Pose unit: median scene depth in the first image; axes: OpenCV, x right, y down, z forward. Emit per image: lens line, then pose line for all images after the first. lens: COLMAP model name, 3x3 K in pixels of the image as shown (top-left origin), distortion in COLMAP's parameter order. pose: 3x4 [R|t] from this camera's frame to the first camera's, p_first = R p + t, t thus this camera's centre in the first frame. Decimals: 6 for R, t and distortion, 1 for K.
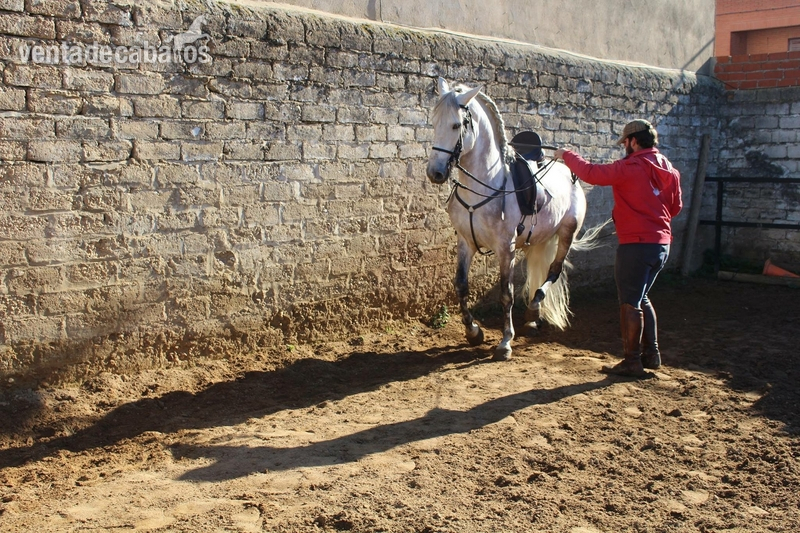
lens RADIAL K [[896.6, 0, 399.6], [0, 896.6, 269.5], [0, 0, 1]] dist [-0.119644, 0.151181]
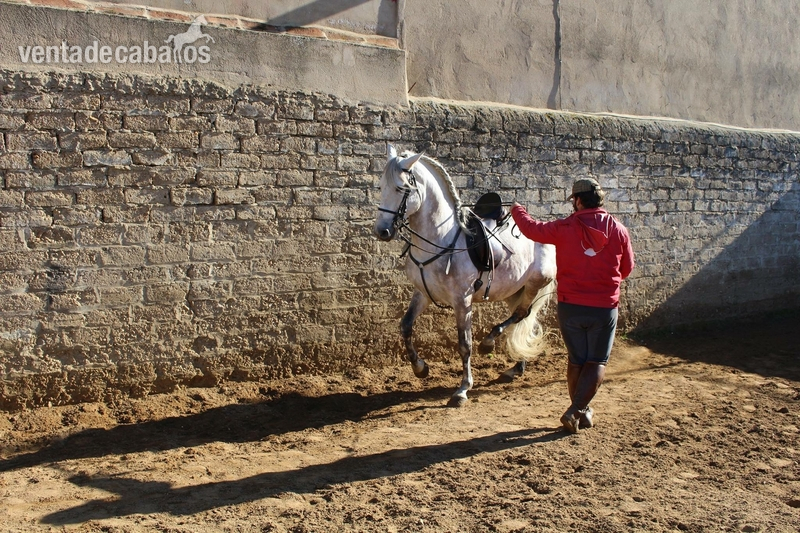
lens RADIAL K [[810.0, 0, 400.0], [0, 810.0, 266.5], [0, 0, 1]] dist [-0.127769, 0.139178]
pose [[0.973408, 0.006430, -0.228987, 0.027444], [-0.017736, 0.998721, -0.047351, 0.015825], [0.228389, 0.050153, 0.972277, -0.256858]]
